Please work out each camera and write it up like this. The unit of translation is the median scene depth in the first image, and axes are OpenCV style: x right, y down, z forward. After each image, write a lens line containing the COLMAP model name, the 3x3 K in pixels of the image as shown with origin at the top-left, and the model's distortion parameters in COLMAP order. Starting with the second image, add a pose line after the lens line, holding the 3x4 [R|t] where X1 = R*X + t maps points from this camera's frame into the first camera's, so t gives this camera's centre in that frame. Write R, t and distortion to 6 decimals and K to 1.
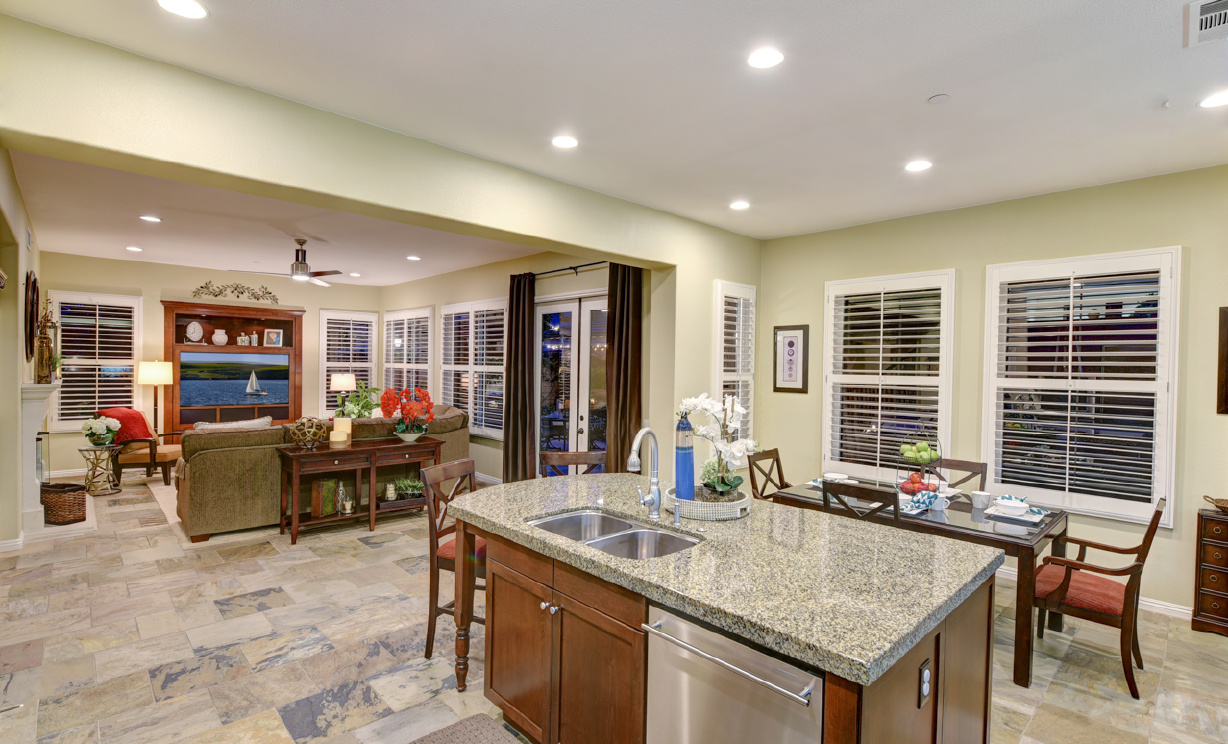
lens RADIAL K [[574.1, 0, 618.4], [0, 574.1, 374.1], [0, 0, 1]] dist [-0.008218, 0.000008]
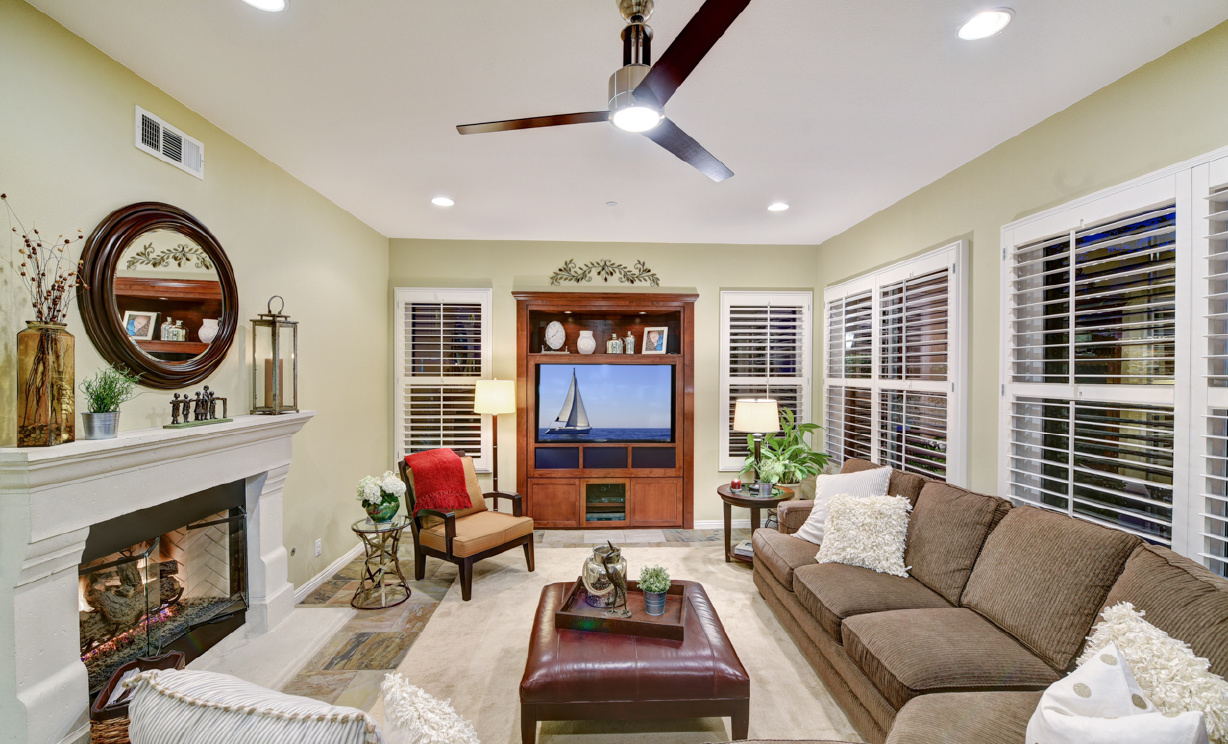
lens RADIAL K [[495.3, 0, 617.5], [0, 495.3, 376.6], [0, 0, 1]] dist [-0.000272, 0.000092]
pose [[0.756513, -0.008916, -0.653918, -0.272068], [0.000265, 0.999911, -0.013327, -0.014937], [0.653979, 0.009909, 0.756448, 0.557424]]
